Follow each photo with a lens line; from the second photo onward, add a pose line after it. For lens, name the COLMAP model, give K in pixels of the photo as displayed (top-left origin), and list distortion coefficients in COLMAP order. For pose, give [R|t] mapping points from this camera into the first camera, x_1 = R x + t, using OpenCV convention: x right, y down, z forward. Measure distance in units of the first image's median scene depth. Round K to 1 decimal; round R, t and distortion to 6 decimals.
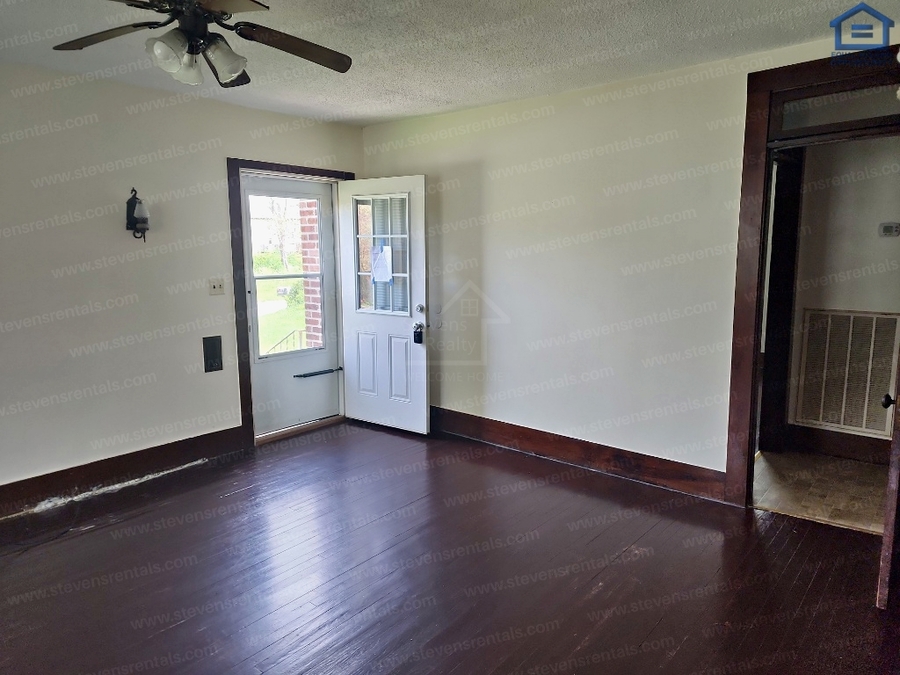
lens RADIAL K [[618.5, 0, 446.9], [0, 618.5, 336.1], [0, 0, 1]] dist [0.050130, -0.038351]
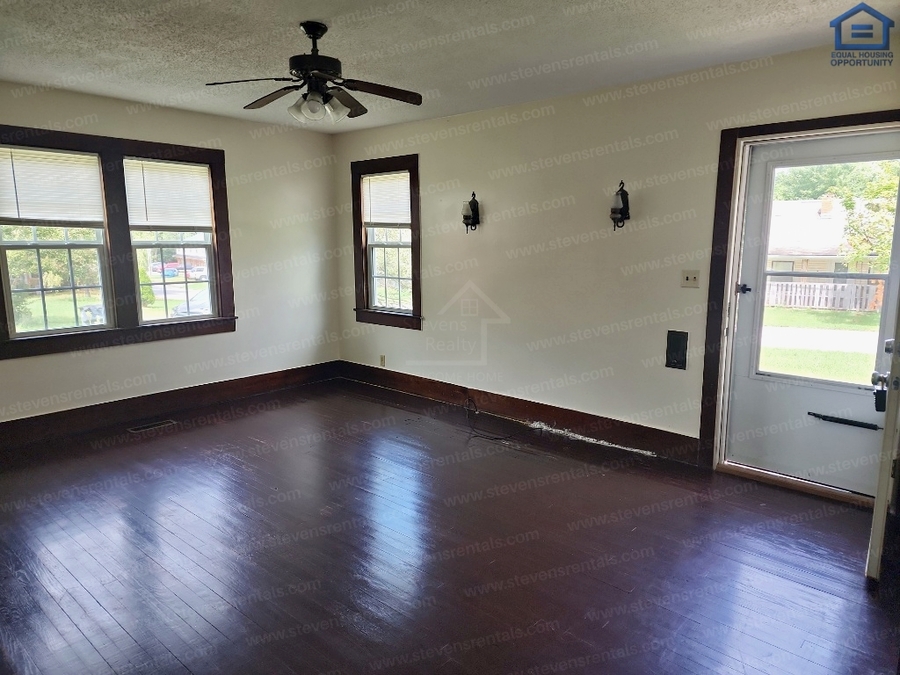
lens RADIAL K [[618.5, 0, 446.9], [0, 618.5, 342.5], [0, 0, 1]] dist [0.050130, -0.038351]
pose [[-0.064079, 0.170127, -0.983337, 0.571652], [-0.140900, 0.973948, 0.177684, -0.101184], [0.987948, 0.149938, -0.038439, 0.705411]]
